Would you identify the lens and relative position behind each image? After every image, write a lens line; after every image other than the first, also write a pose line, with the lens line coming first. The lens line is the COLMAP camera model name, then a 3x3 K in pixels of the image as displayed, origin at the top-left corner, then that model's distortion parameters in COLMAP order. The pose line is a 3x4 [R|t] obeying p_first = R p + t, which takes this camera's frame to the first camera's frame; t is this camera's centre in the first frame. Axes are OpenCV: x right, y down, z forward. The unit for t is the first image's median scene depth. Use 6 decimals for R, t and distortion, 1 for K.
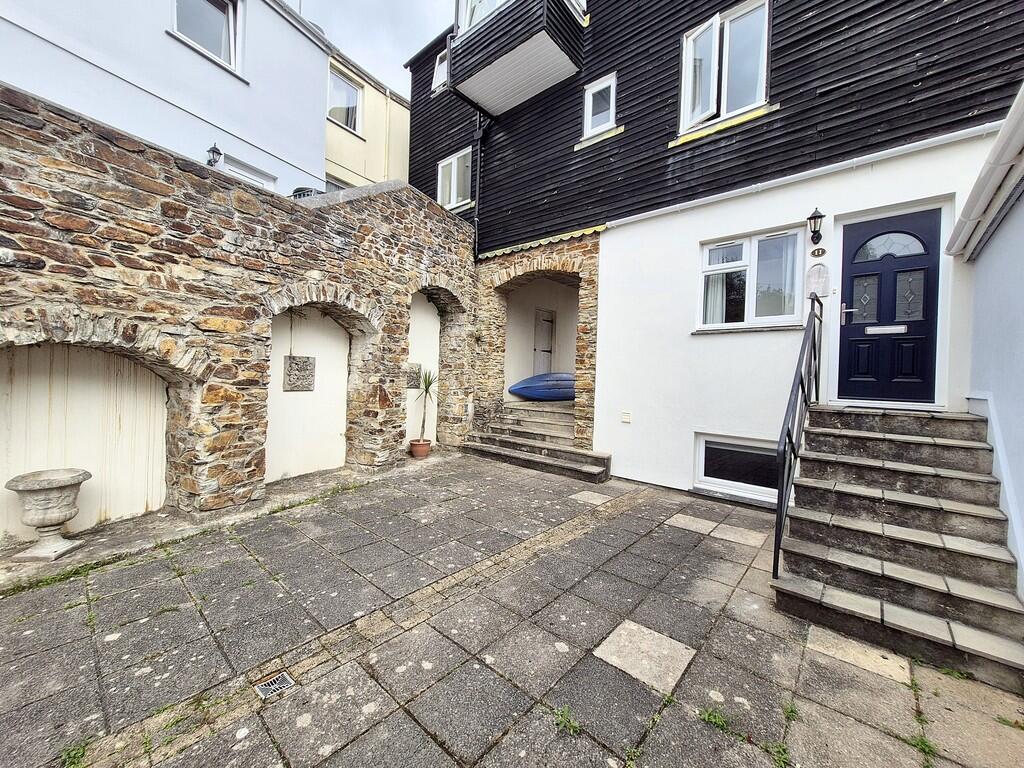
lens RADIAL K [[401.5, 0, 517.0], [0, 401.5, 376.3], [0, 0, 1]] dist [0.000778, -0.000176]
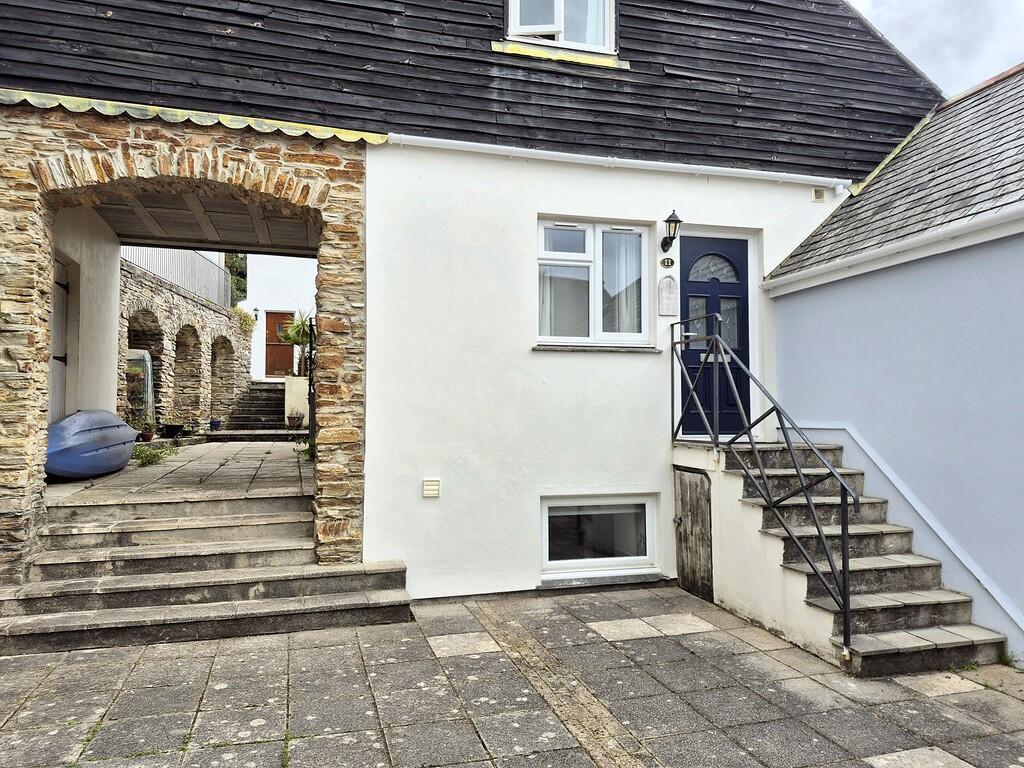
lens RADIAL K [[706.0, 0, 512.0], [0, 706.0, 384.0], [0, 0, 1]] dist [0.073330, -0.083730]
pose [[0.535467, 0.003942, 0.844547, -0.599640], [0.019245, 0.999673, -0.016868, -0.030922], [-0.844337, 0.025285, 0.535216, 0.429472]]
